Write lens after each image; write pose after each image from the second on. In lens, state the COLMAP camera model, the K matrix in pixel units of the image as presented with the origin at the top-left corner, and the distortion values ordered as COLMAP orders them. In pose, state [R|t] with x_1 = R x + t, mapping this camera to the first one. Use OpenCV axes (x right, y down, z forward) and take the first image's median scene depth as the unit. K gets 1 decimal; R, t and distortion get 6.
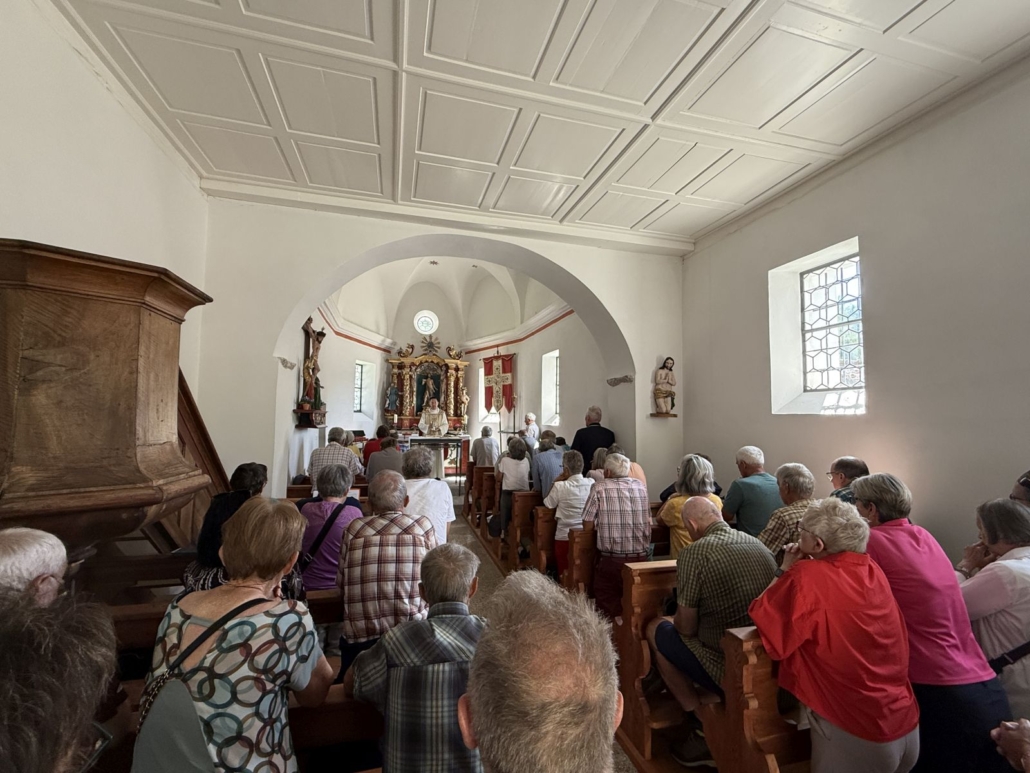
lens RADIAL K [[455.8, 0, 515.0], [0, 455.8, 386.5], [0, 0, 1]] dist [-0.003206, 0.007978]
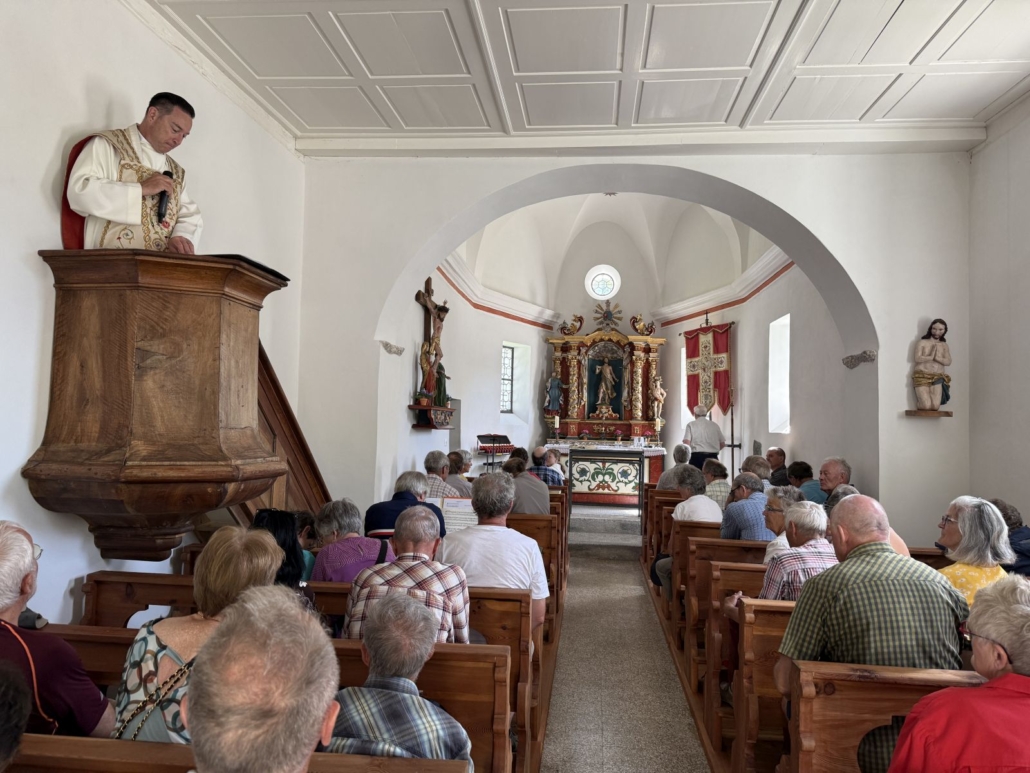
lens RADIAL K [[713.0, 0, 515.0], [0, 713.0, 386.5], [0, 0, 1]] dist [0.042958, -0.007699]
pose [[0.935268, -0.009909, -0.353801, 0.148486], [0.013937, 0.999864, 0.008840, 0.009868], [0.353665, -0.013199, 0.935279, -0.117930]]
